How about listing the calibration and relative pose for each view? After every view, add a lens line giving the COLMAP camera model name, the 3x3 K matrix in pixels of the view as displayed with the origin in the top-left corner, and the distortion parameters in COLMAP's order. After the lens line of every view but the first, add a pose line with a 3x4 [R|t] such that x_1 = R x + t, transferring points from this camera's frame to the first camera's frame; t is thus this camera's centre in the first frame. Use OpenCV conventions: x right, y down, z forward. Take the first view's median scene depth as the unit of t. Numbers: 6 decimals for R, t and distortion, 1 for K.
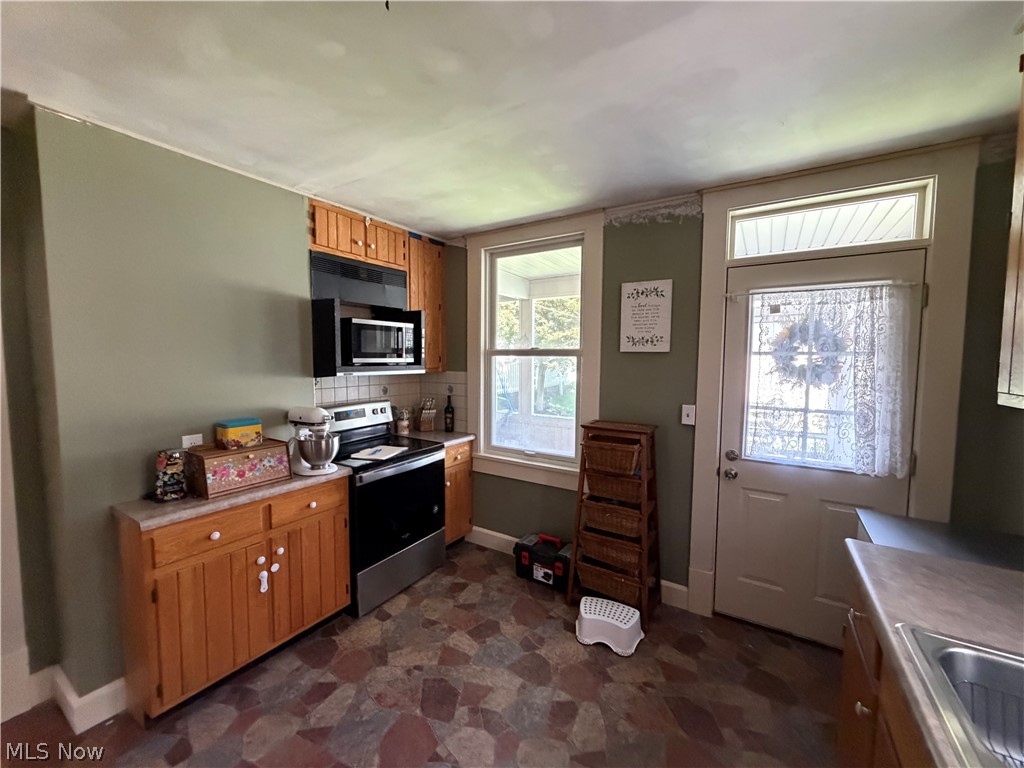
lens RADIAL K [[407.0, 0, 508.2], [0, 407.0, 386.8], [0, 0, 1]] dist [-0.001128, -0.000041]
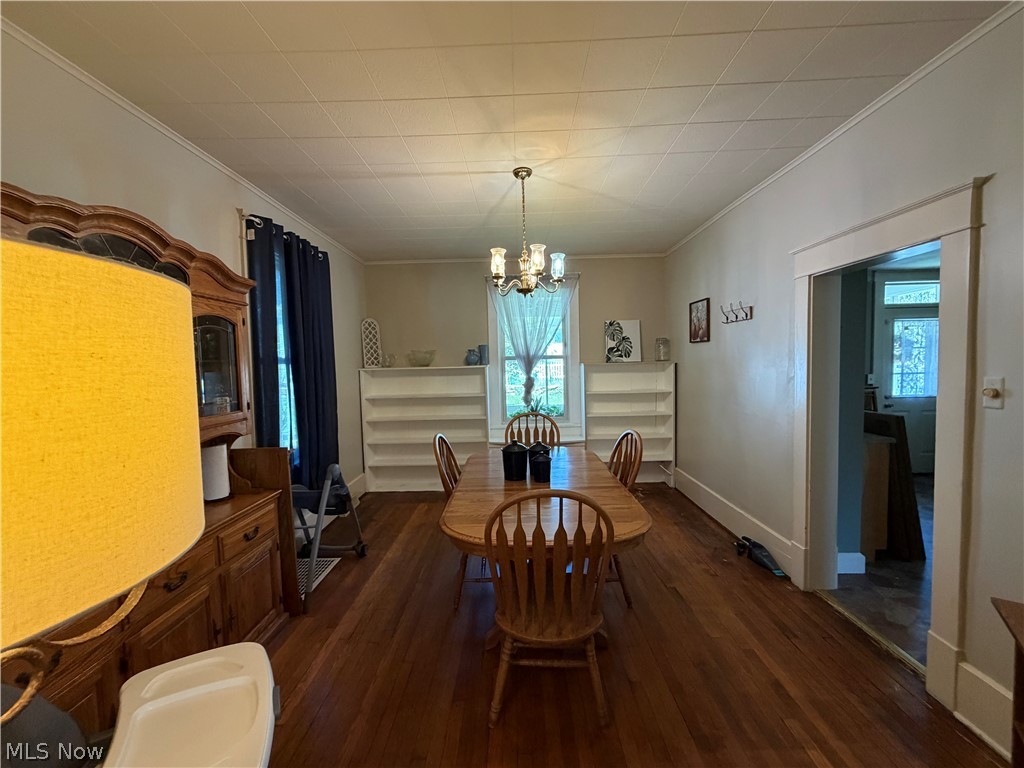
lens RADIAL K [[407.0, 0, 508.2], [0, 407.0, 386.8], [0, 0, 1]] dist [-0.001128, -0.000041]
pose [[0.852744, -0.054552, 0.519473, -2.214806], [0.070769, 0.997427, -0.011427, 0.002486], [-0.517513, 0.046507, 0.854411, 0.215557]]
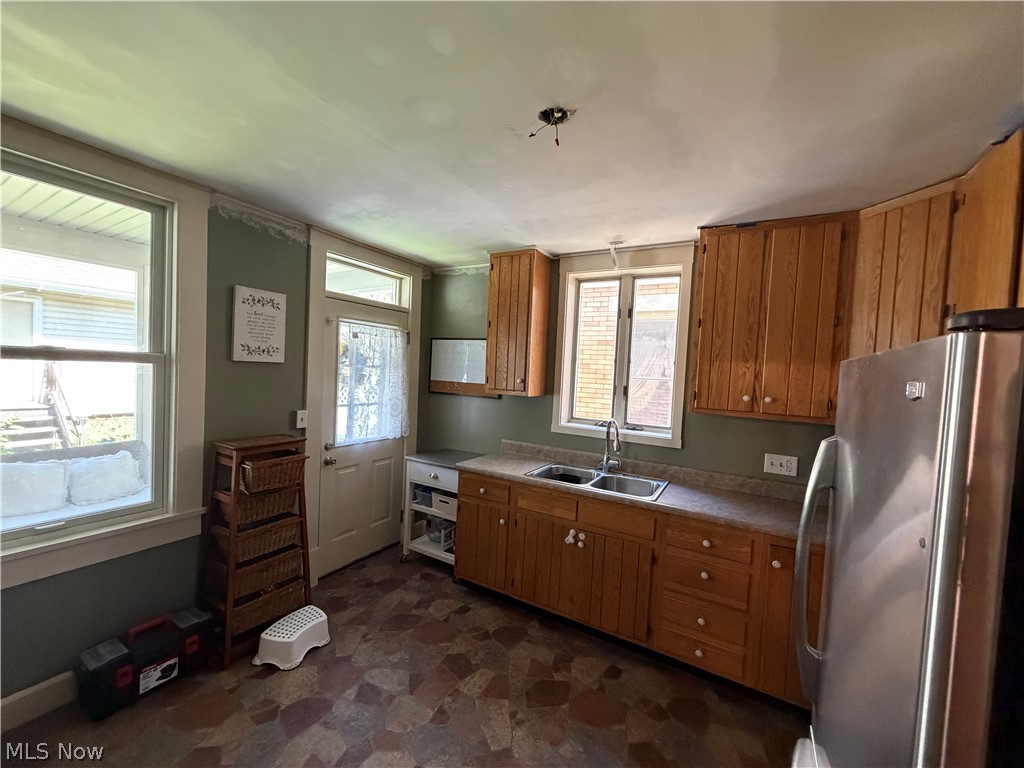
lens RADIAL K [[407.0, 0, 508.2], [0, 407.0, 386.8], [0, 0, 1]] dist [-0.001128, -0.000041]
pose [[-0.033504, -0.049588, 0.998208, -0.719430], [0.028284, 0.998321, 0.050543, -0.063253], [-0.999038, 0.029927, -0.032046, 0.478615]]
